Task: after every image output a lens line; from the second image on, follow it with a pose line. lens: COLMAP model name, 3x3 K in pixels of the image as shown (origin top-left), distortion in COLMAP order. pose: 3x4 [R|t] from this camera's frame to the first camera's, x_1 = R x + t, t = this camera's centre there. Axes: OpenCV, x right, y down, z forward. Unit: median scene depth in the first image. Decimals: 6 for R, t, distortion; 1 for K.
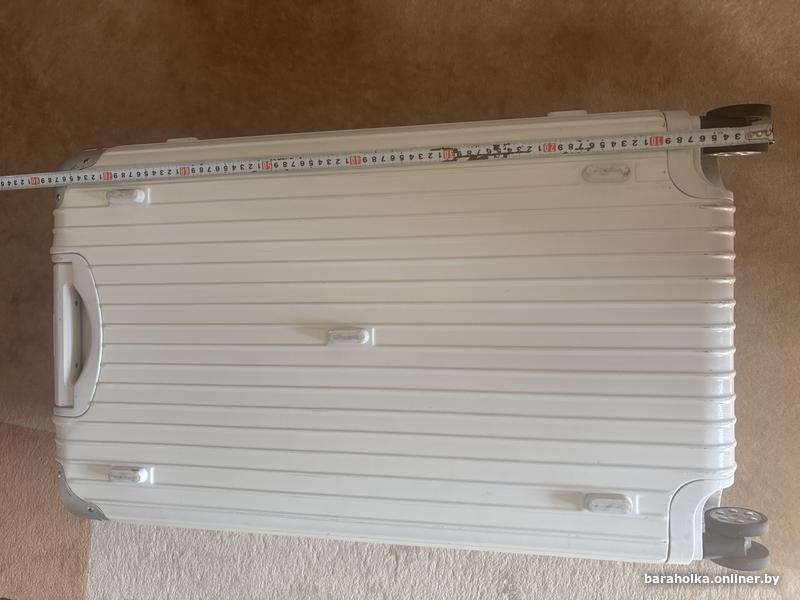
lens RADIAL K [[614.9, 0, 403.3], [0, 614.9, 308.6], [0, 0, 1]] dist [0.021674, -0.030976]
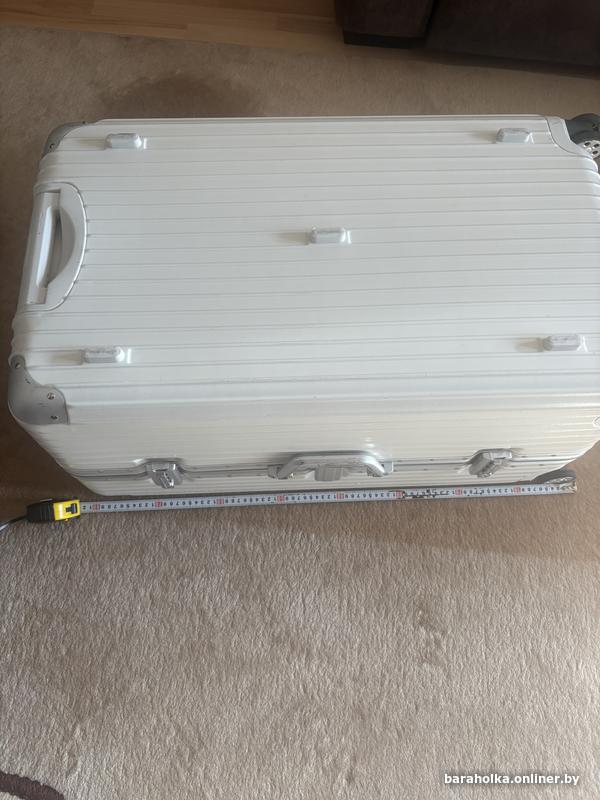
lens RADIAL K [[614.9, 0, 298.2], [0, 614.9, 401.8], [0, 0, 1]] dist [0.021674, -0.030976]
pose [[0.973264, 0.058059, 0.222232, -0.251646], [0.037750, 0.913936, -0.404099, 0.524341], [-0.226567, 0.401684, 0.887309, 0.062469]]
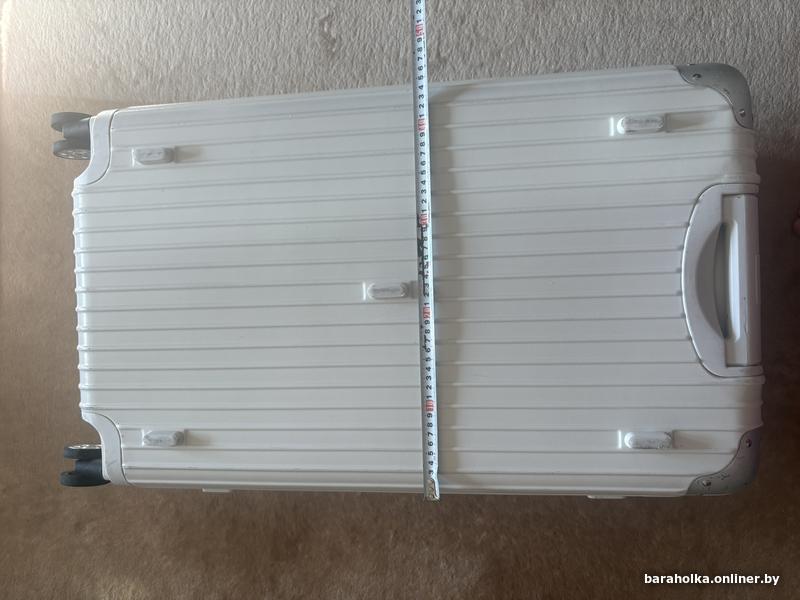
lens RADIAL K [[614.9, 0, 395.8], [0, 614.9, 302.7], [0, 0, 1]] dist [0.021674, -0.030976]
pose [[-0.937085, 0.016263, 0.348723, -0.295451], [-0.025854, -0.999404, -0.022866, 0.031775], [0.348143, -0.030443, 0.936947, 0.035206]]
